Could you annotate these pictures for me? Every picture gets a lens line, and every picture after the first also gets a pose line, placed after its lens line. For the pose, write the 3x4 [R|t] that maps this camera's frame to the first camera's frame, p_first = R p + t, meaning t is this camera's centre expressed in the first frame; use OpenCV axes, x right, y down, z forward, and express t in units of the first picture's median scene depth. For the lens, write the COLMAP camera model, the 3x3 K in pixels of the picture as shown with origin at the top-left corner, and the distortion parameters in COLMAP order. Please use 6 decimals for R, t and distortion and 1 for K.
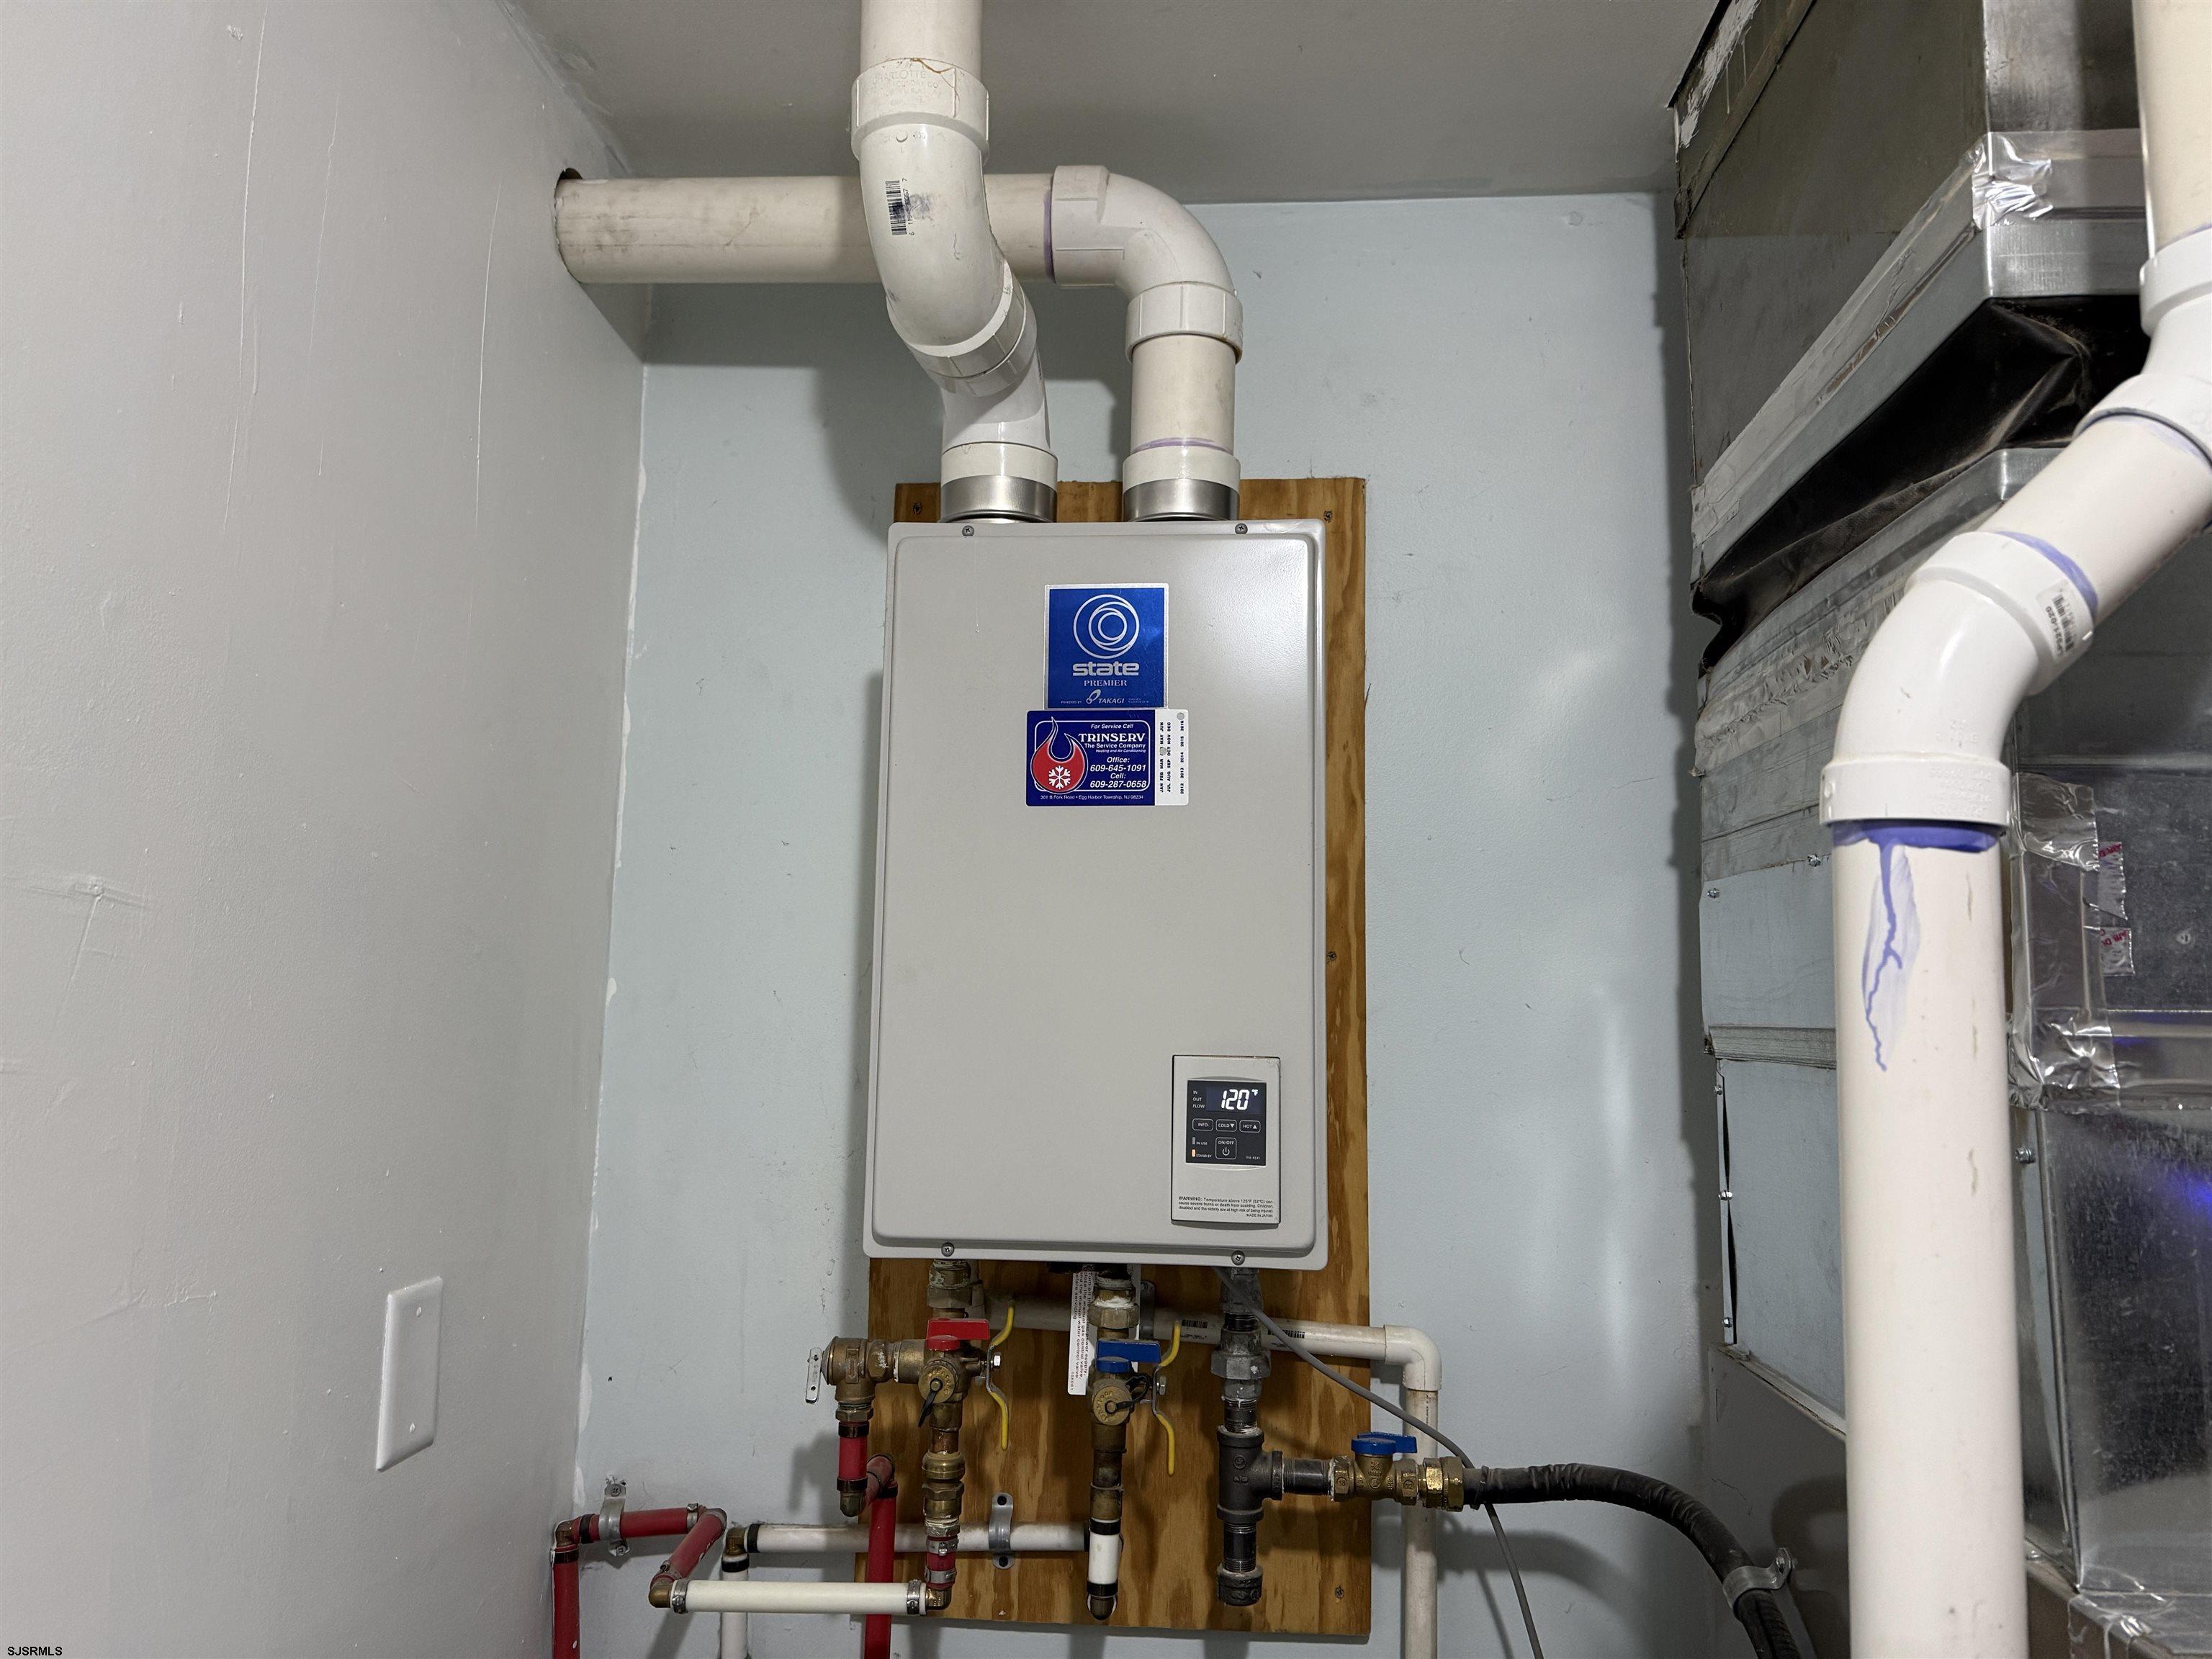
lens RADIAL K [[1547.1, 0, 1106.0], [0, 1547.1, 837.2], [0, 0, 1]] dist [0.122565, -0.192930]
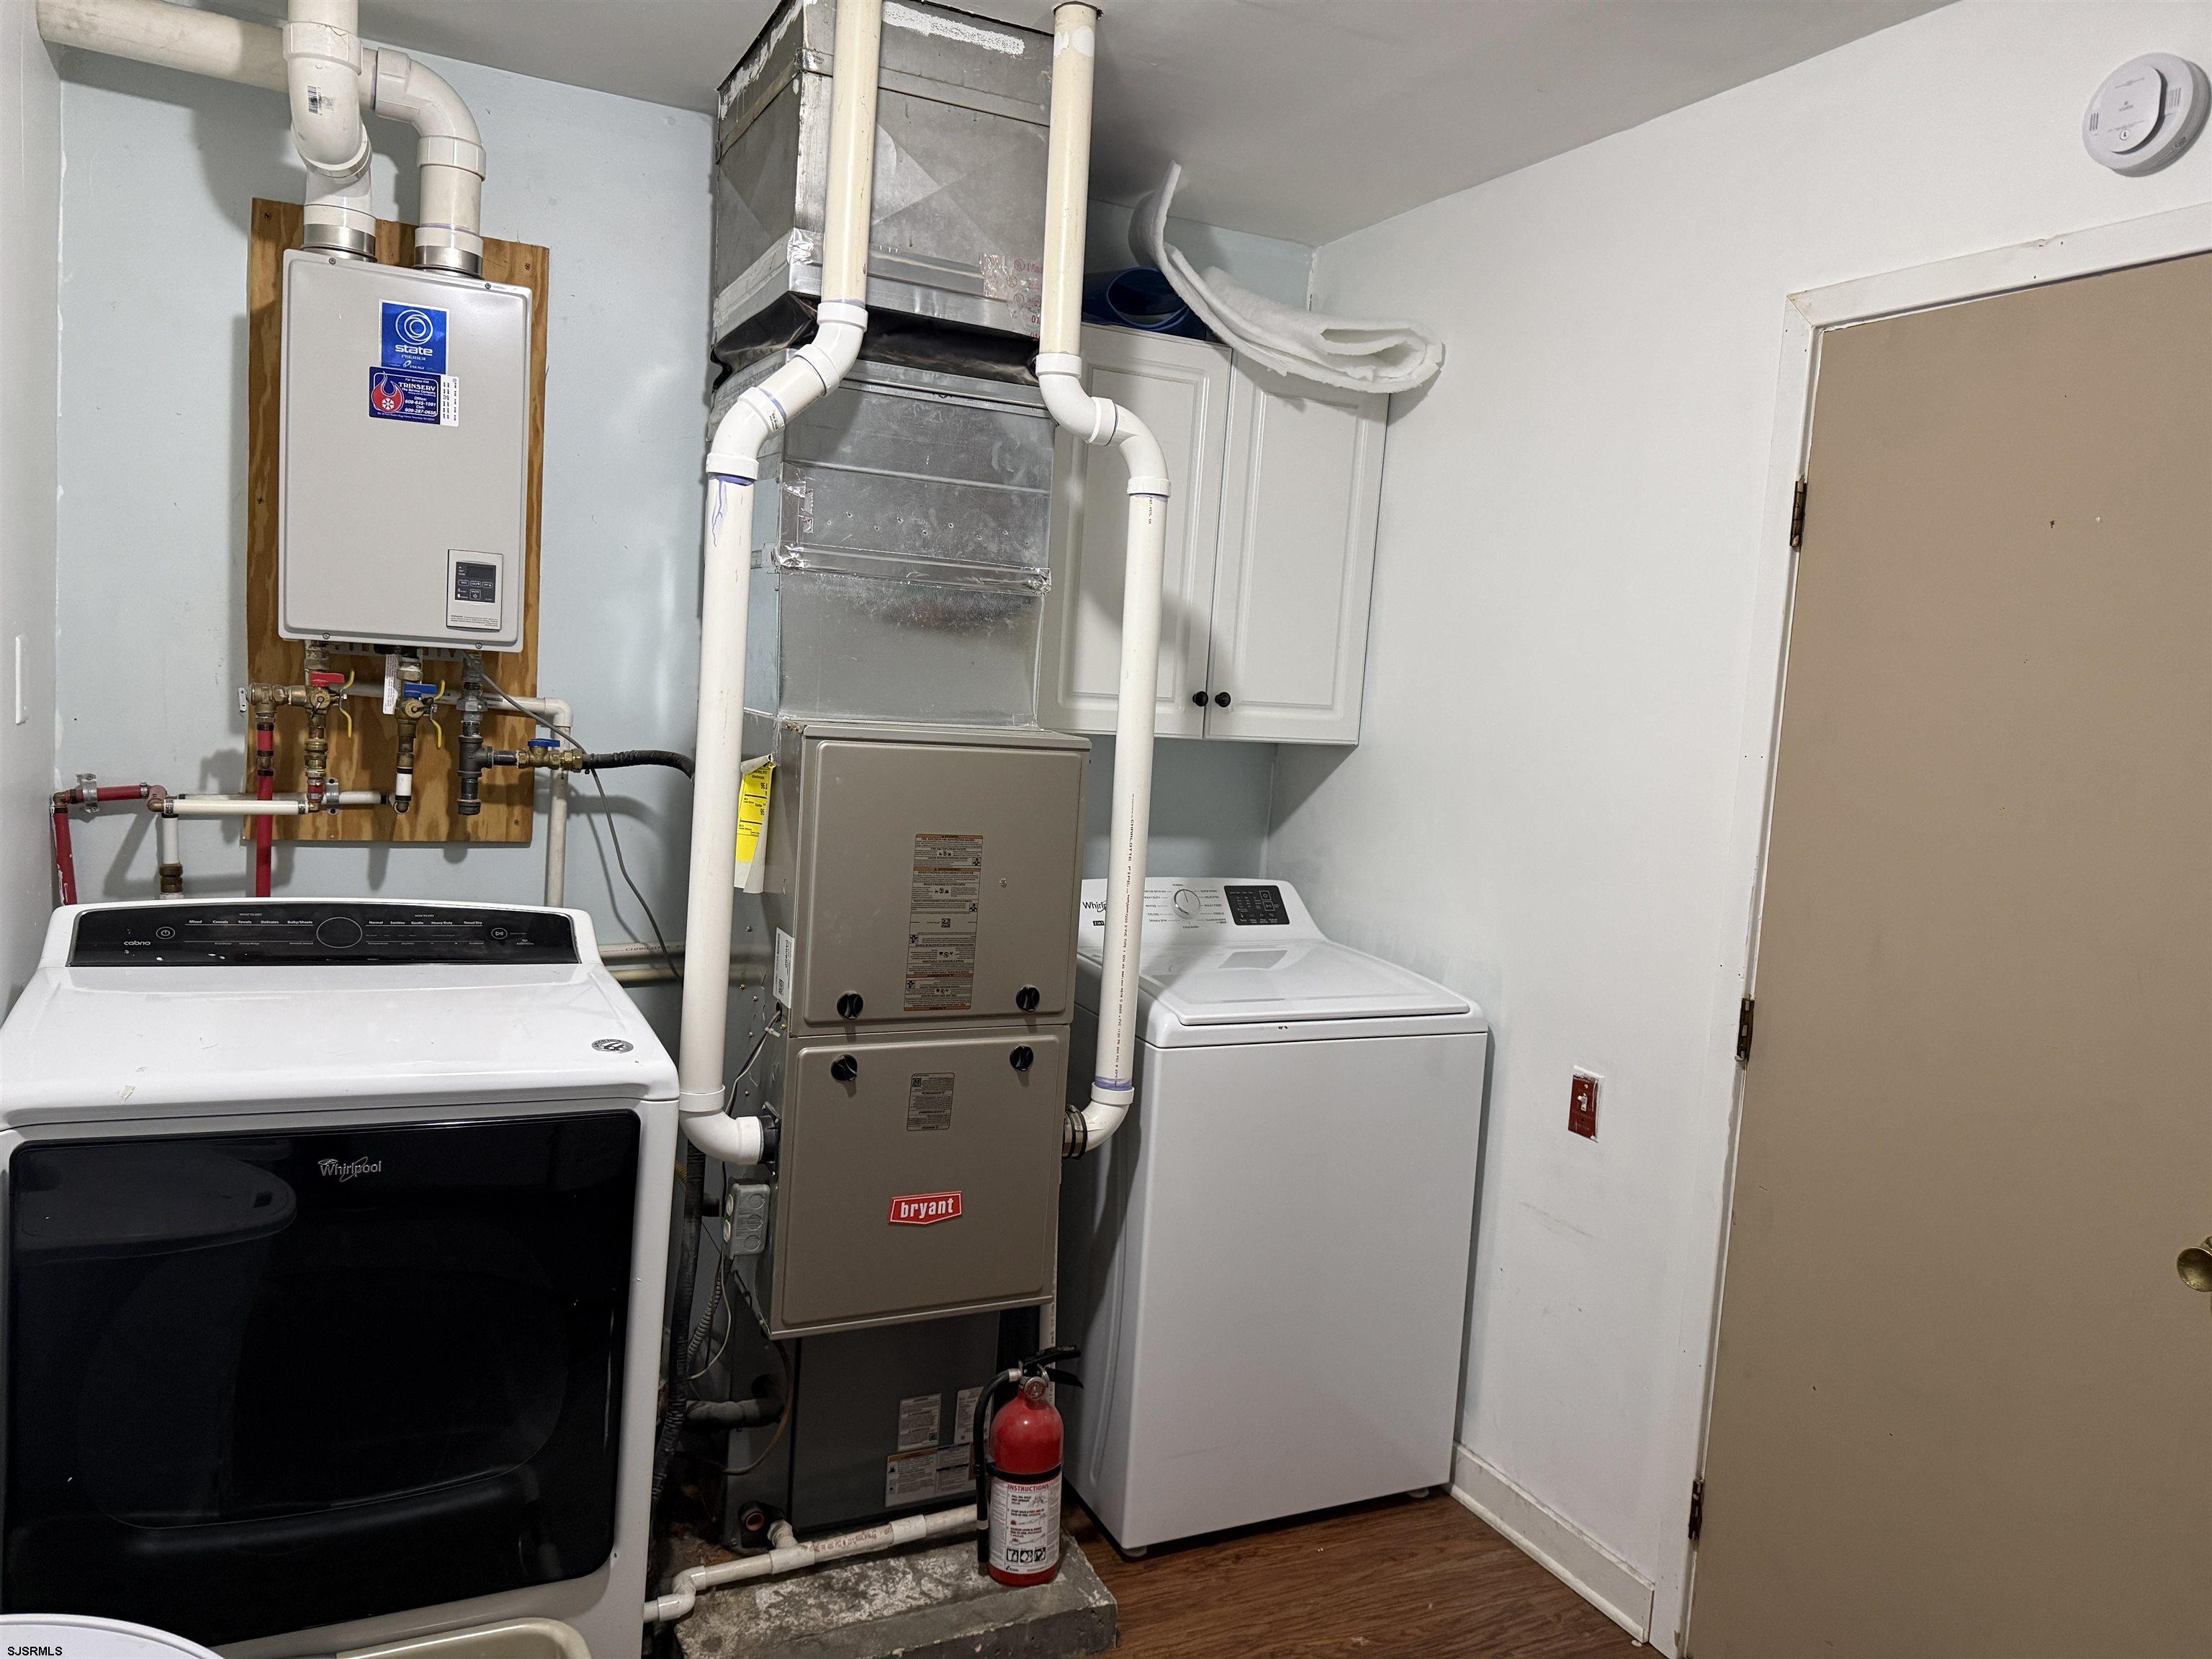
lens RADIAL K [[1567.9, 0, 1106.0], [0, 1567.9, 829.5], [0, 0, 1]] dist [0.040079, -0.067190]
pose [[0.858893, -0.009842, 0.512061, -0.264592], [-0.113120, 0.971478, 0.208411, -0.032380], [-0.499507, -0.236927, 0.833282, -1.198111]]
